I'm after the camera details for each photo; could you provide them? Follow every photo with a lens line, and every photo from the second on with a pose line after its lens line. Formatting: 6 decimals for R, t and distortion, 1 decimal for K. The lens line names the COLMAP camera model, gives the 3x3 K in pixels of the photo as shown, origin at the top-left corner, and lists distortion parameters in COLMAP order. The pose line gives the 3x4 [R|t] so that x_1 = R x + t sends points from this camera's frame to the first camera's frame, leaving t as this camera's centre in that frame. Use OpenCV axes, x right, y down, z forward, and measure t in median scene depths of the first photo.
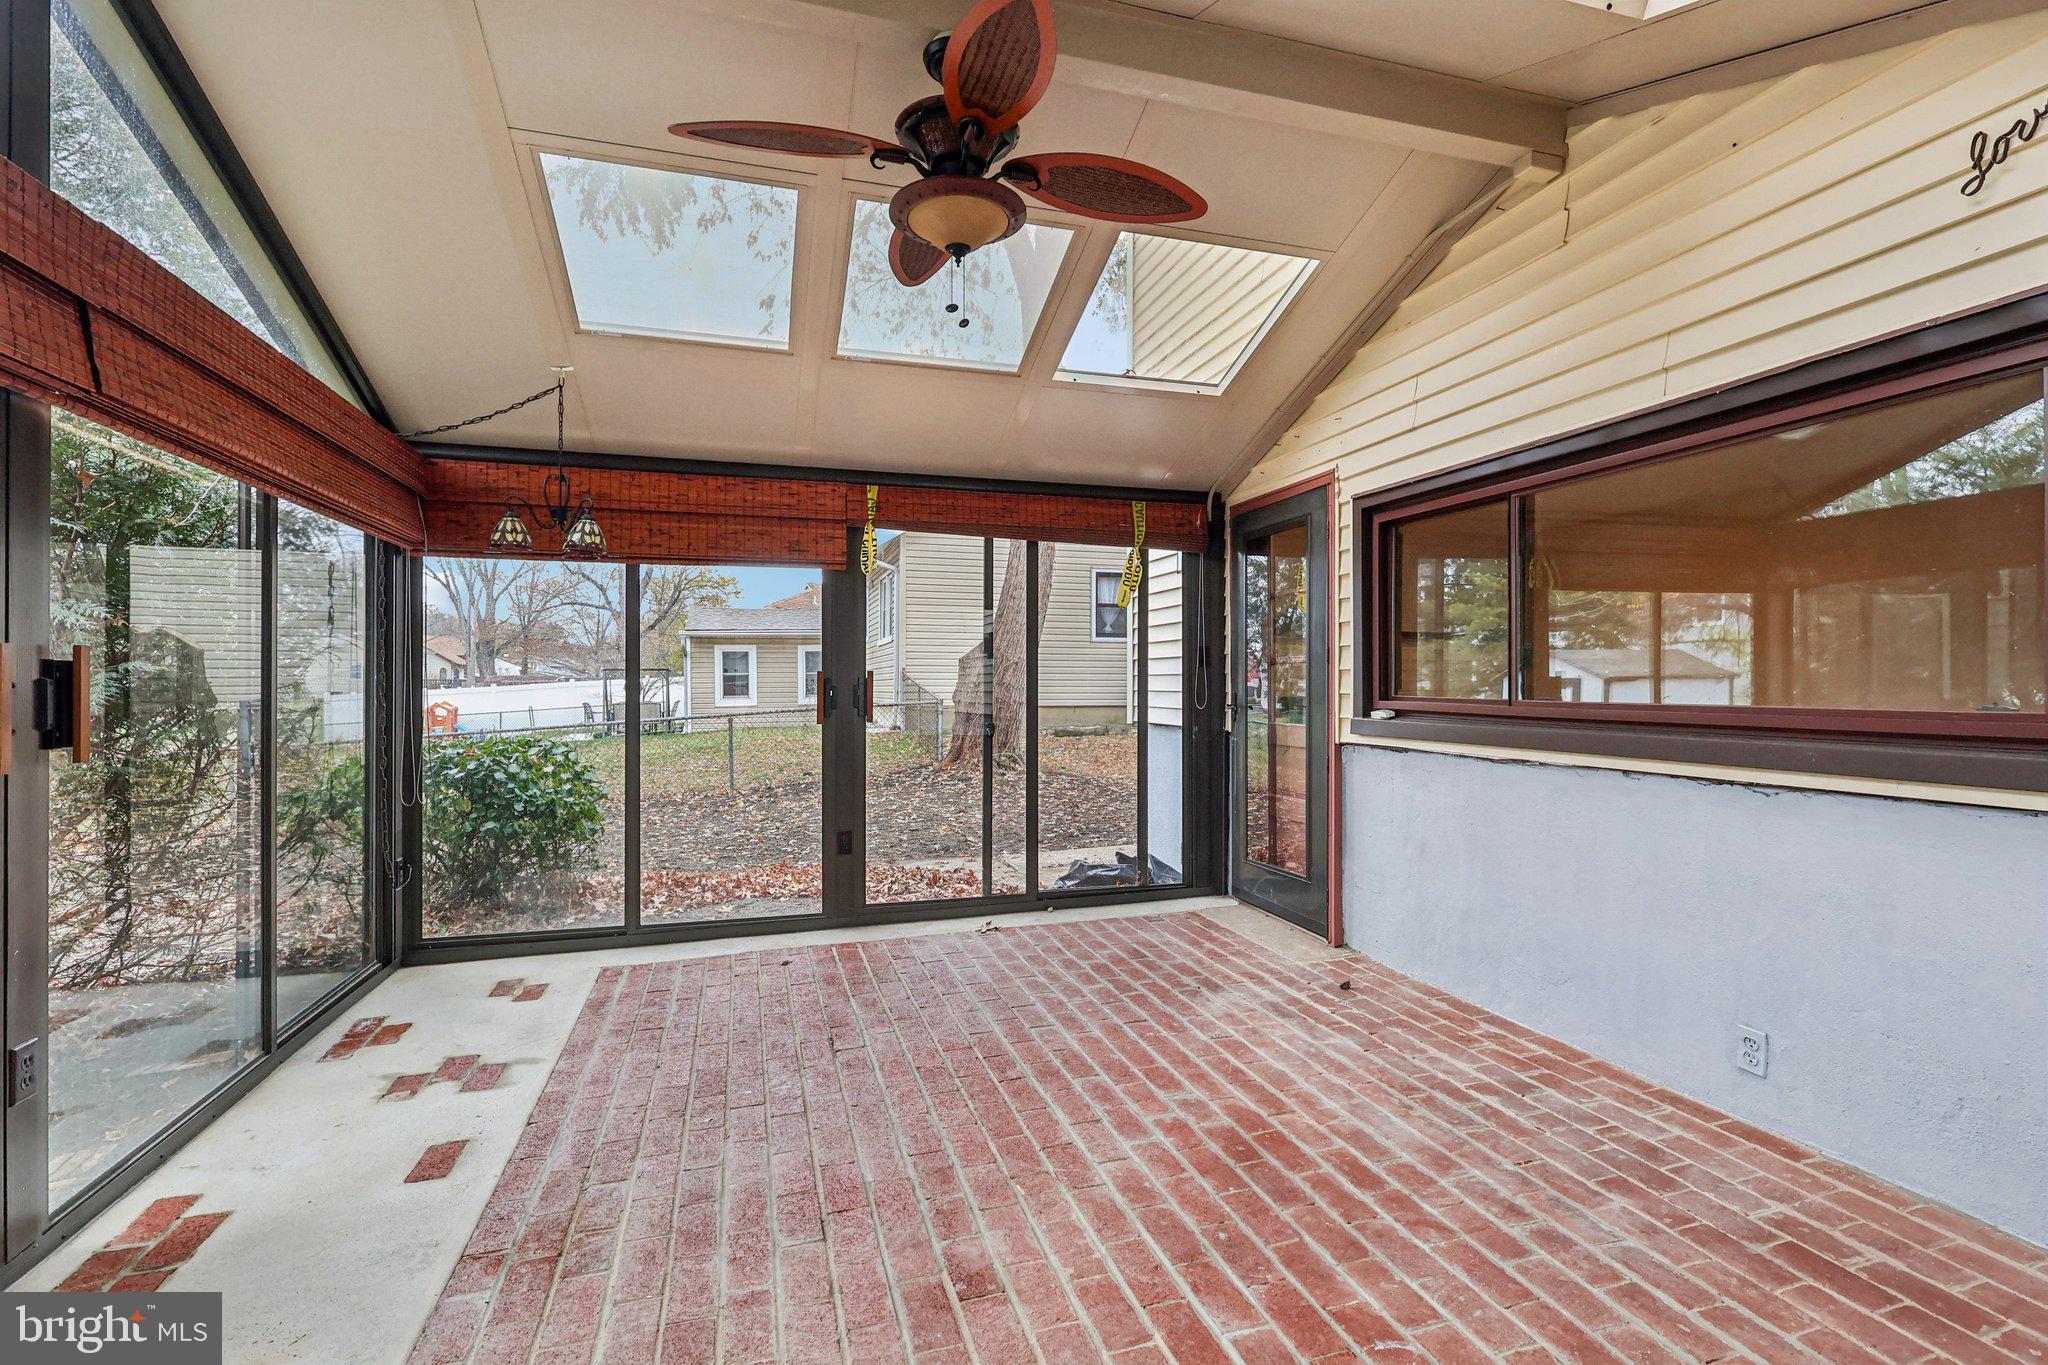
lens RADIAL K [[954.2, 0, 1024.0], [0, 954.2, 682.5], [0, 0, 1]] dist [-0.003964, -0.001607]
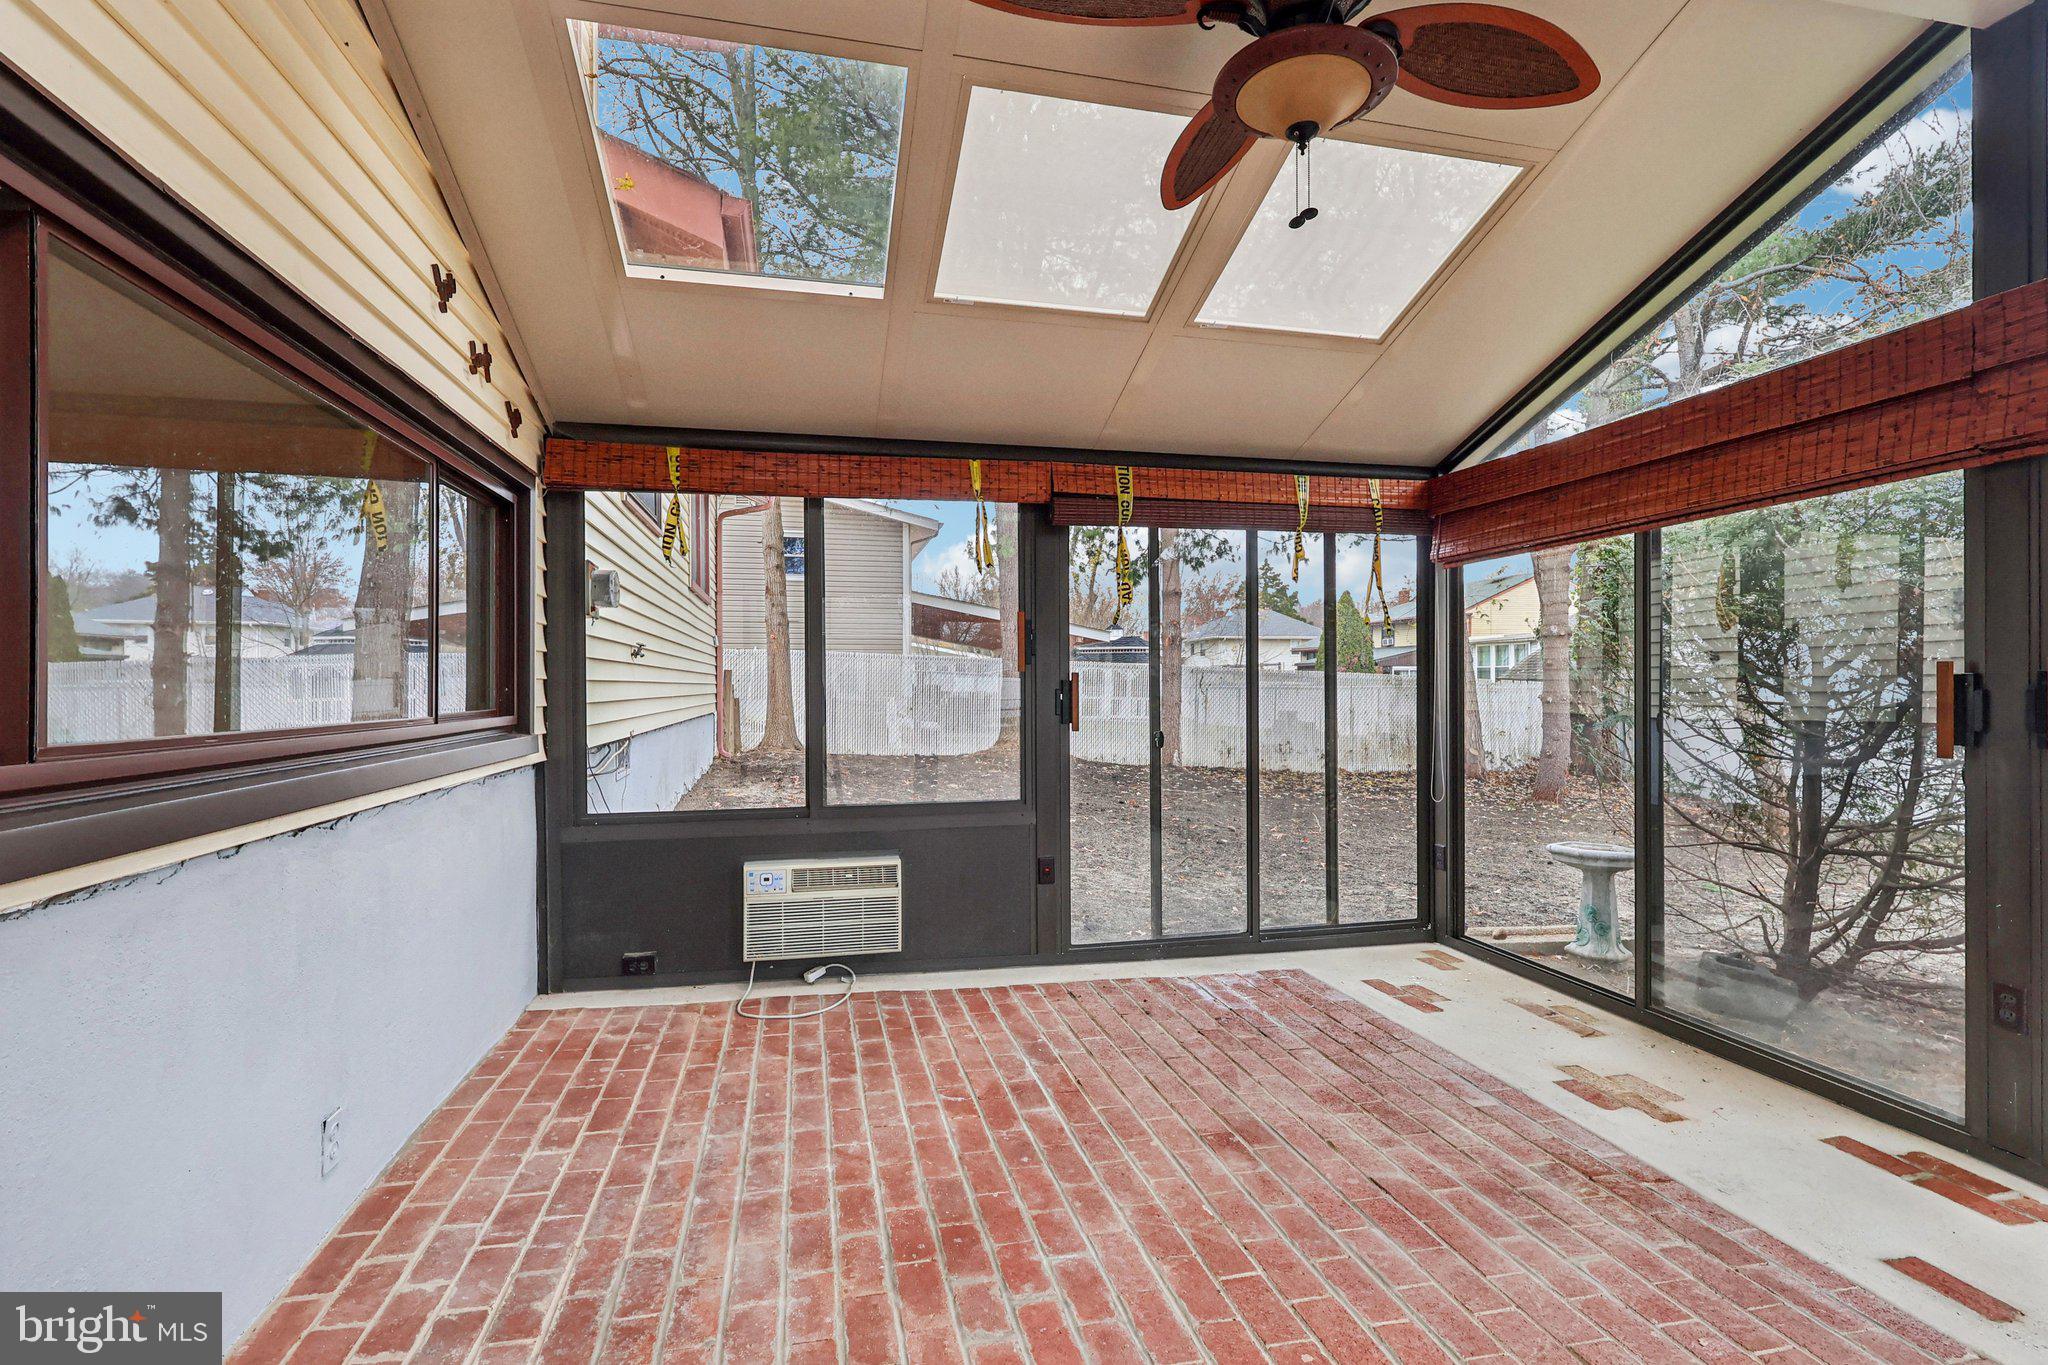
lens RADIAL K [[954.2, 0, 1024.0], [0, 954.2, 682.5], [0, 0, 1]] dist [-0.003964, -0.001607]
pose [[-0.998241, 0.004341, 0.059130, 0.124936], [0.004069, 0.999981, -0.004726, -0.007170], [-0.059149, -0.004477, -0.998239, 1.994056]]
